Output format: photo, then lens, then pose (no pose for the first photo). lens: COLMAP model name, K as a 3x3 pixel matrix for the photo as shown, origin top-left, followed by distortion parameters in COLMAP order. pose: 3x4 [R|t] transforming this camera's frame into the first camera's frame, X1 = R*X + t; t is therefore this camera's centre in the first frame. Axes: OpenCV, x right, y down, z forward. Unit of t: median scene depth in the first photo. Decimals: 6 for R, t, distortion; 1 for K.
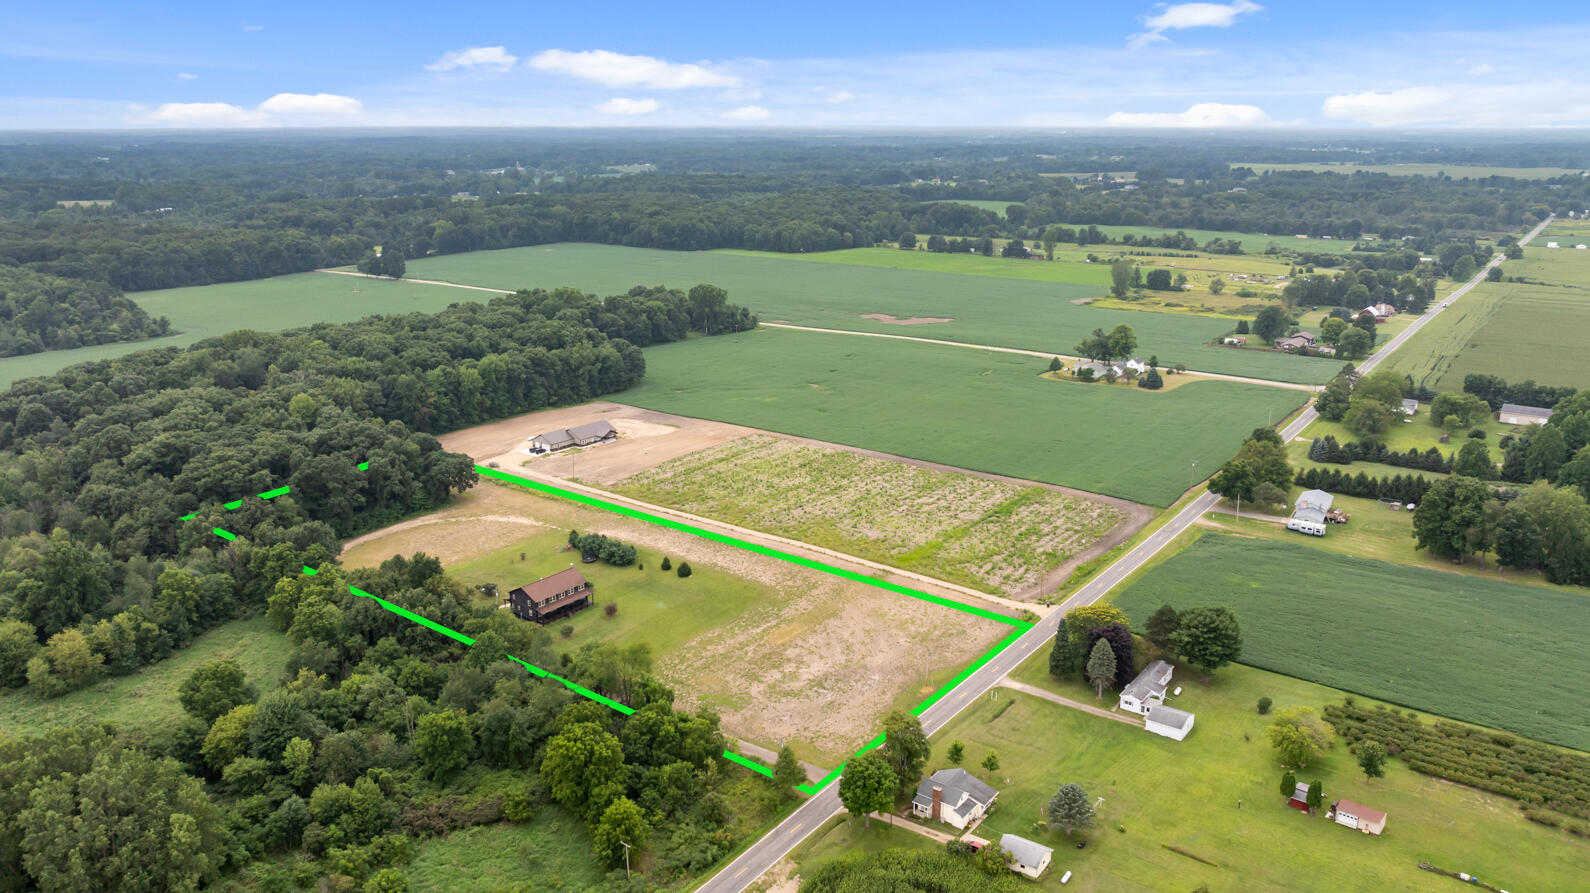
lens RADIAL K [[1129.3, 0, 795.0], [0, 1129.3, 446.5], [0, 0, 1]] dist [-0.027741, 0.036247]
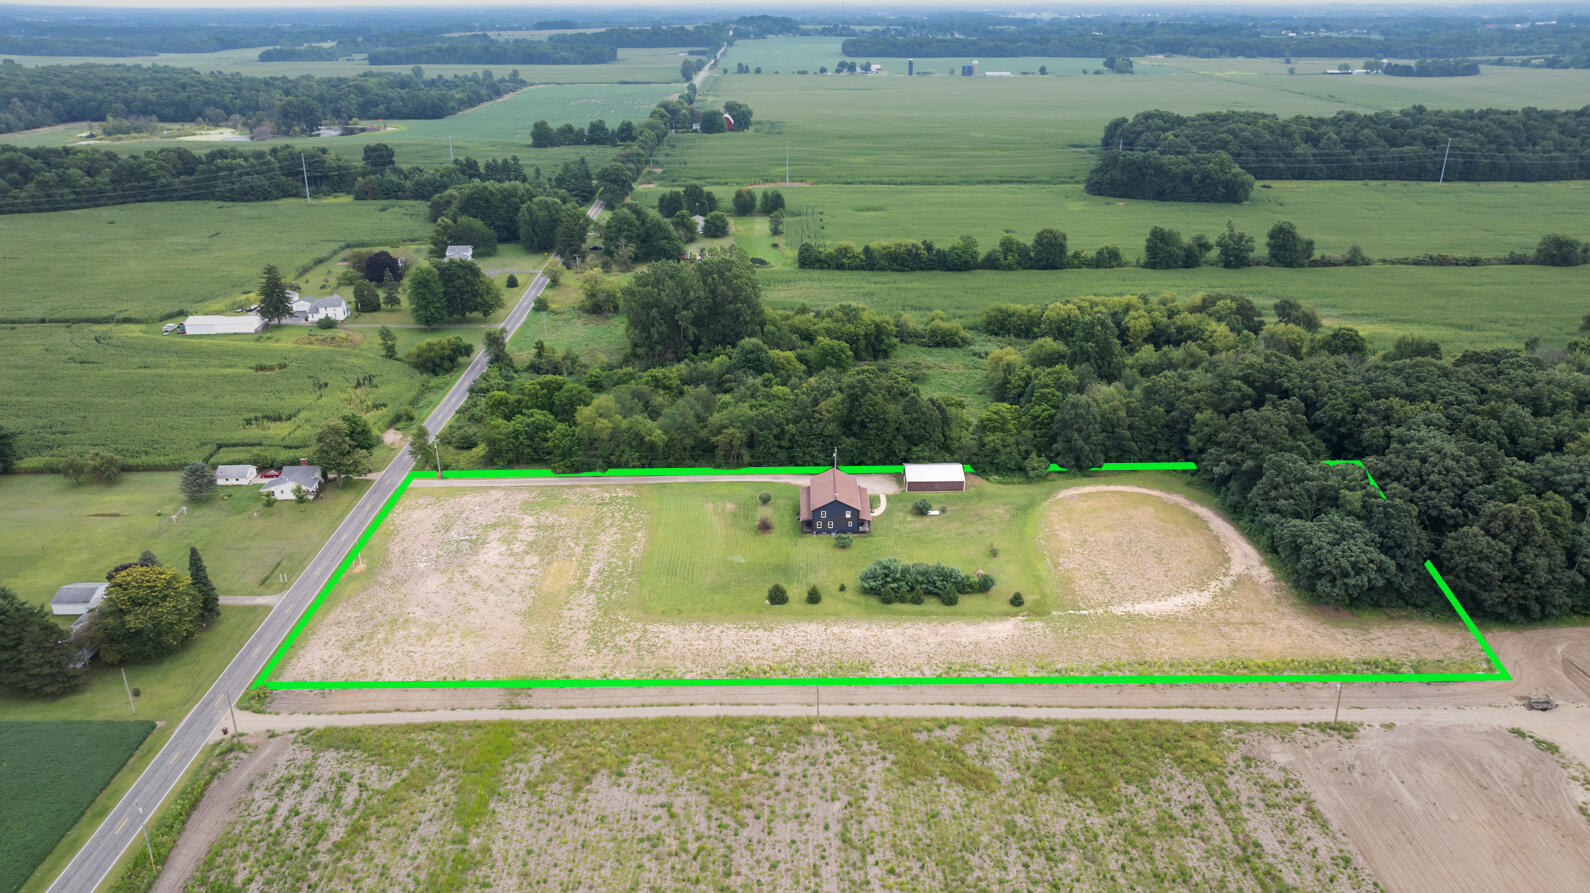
lens RADIAL K [[1129.3, 0, 795.0], [0, 1129.3, 446.5], [0, 0, 1]] dist [-0.027741, 0.036247]
pose [[-0.788762, 0.234356, -0.568271, 0.248340], [-0.164393, 0.810374, 0.562378, -0.331936], [0.592309, 0.537002, -0.600666, 1.255729]]
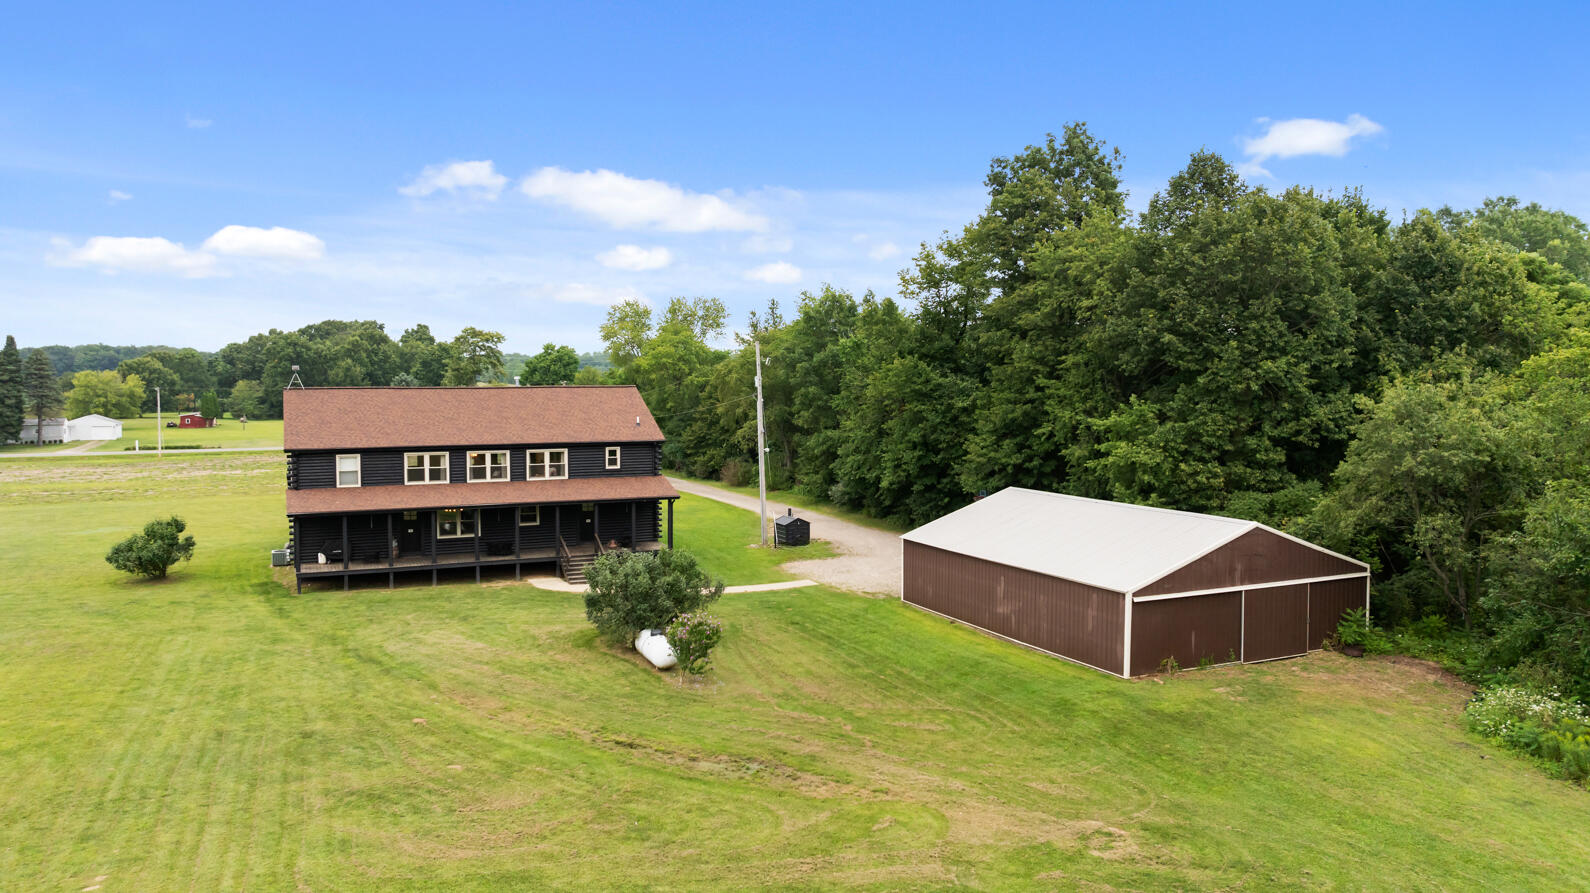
lens RADIAL K [[1111.6, 0, 795.0], [0, 1111.6, 446.5], [0, 0, 1]] dist [-0.042196, 0.041633]
pose [[-0.882225, -0.023870, 0.470222, -0.305737], [0.131801, 0.946264, 0.295319, 0.063472], [-0.452003, 0.322514, -0.831672, 0.960005]]
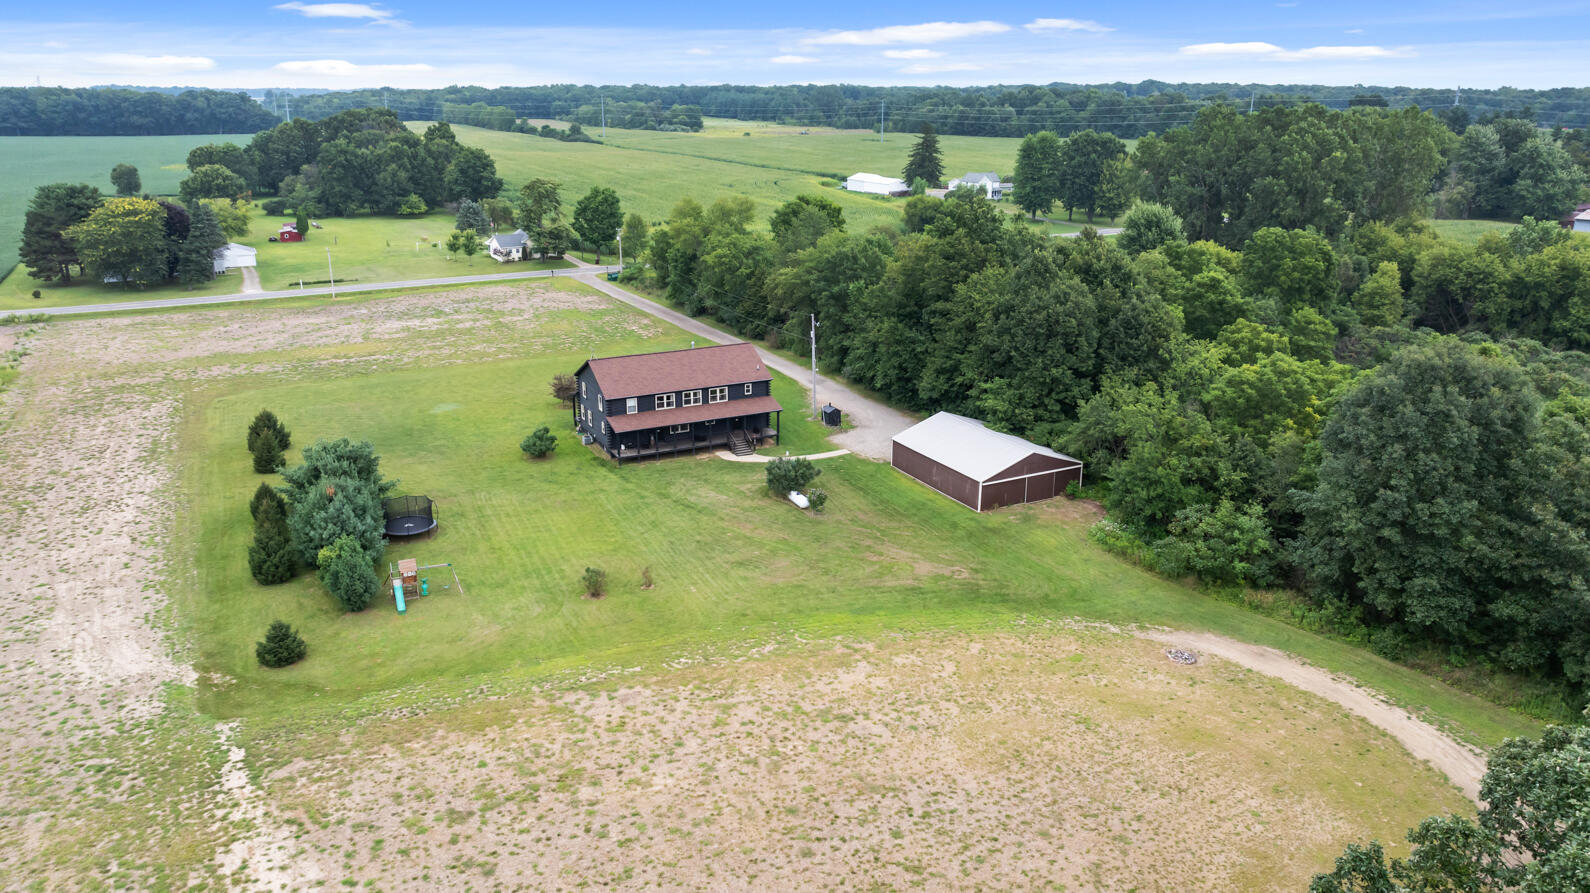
lens RADIAL K [[1111.6, 0, 795.0], [0, 1111.6, 446.5], [0, 0, 1]] dist [-0.042196, 0.041633]
pose [[-0.902632, -0.133079, 0.409324, -0.354591], [0.116403, 0.840087, 0.529816, -0.046922], [-0.414375, 0.525875, -0.742798, 1.083032]]
